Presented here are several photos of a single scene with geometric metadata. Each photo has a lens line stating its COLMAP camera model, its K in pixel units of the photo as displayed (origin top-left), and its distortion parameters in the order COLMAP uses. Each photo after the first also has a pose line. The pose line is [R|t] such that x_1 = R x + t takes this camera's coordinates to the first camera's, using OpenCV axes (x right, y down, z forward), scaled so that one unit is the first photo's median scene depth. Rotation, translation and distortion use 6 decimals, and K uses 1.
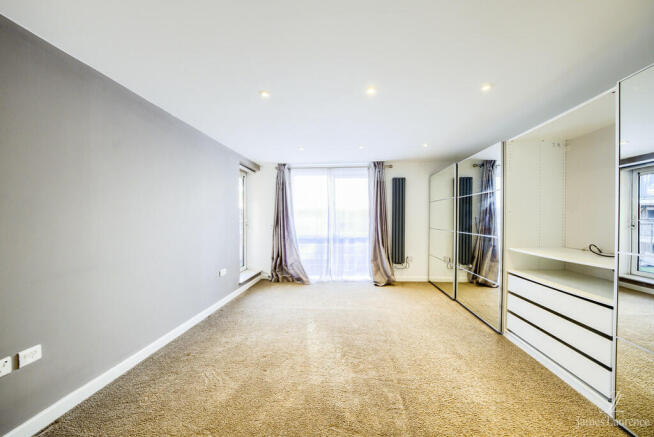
lens RADIAL K [[226.6, 0, 330.8], [0, 226.6, 217.7], [0, 0, 1]] dist [-0.008717, 0.000004]
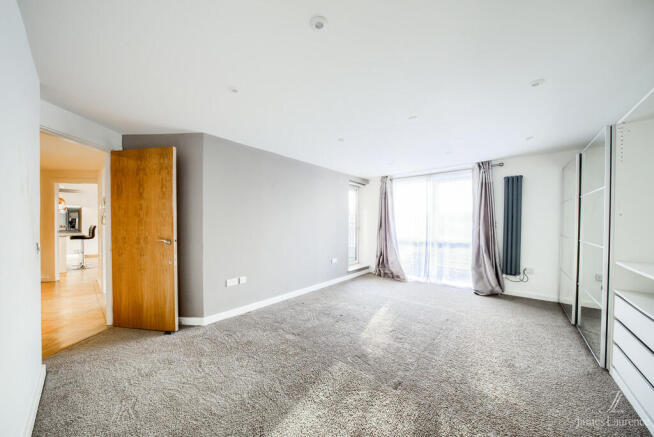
lens RADIAL K [[226.6, 0, 326.4], [0, 226.6, 223.9], [0, 0, 1]] dist [-0.008717, 0.000004]
pose [[0.797105, 0.005250, -0.603818, 0.256068], [-0.000564, 0.999968, 0.007950, -0.000816], [0.603840, -0.005996, 0.797083, -0.120099]]
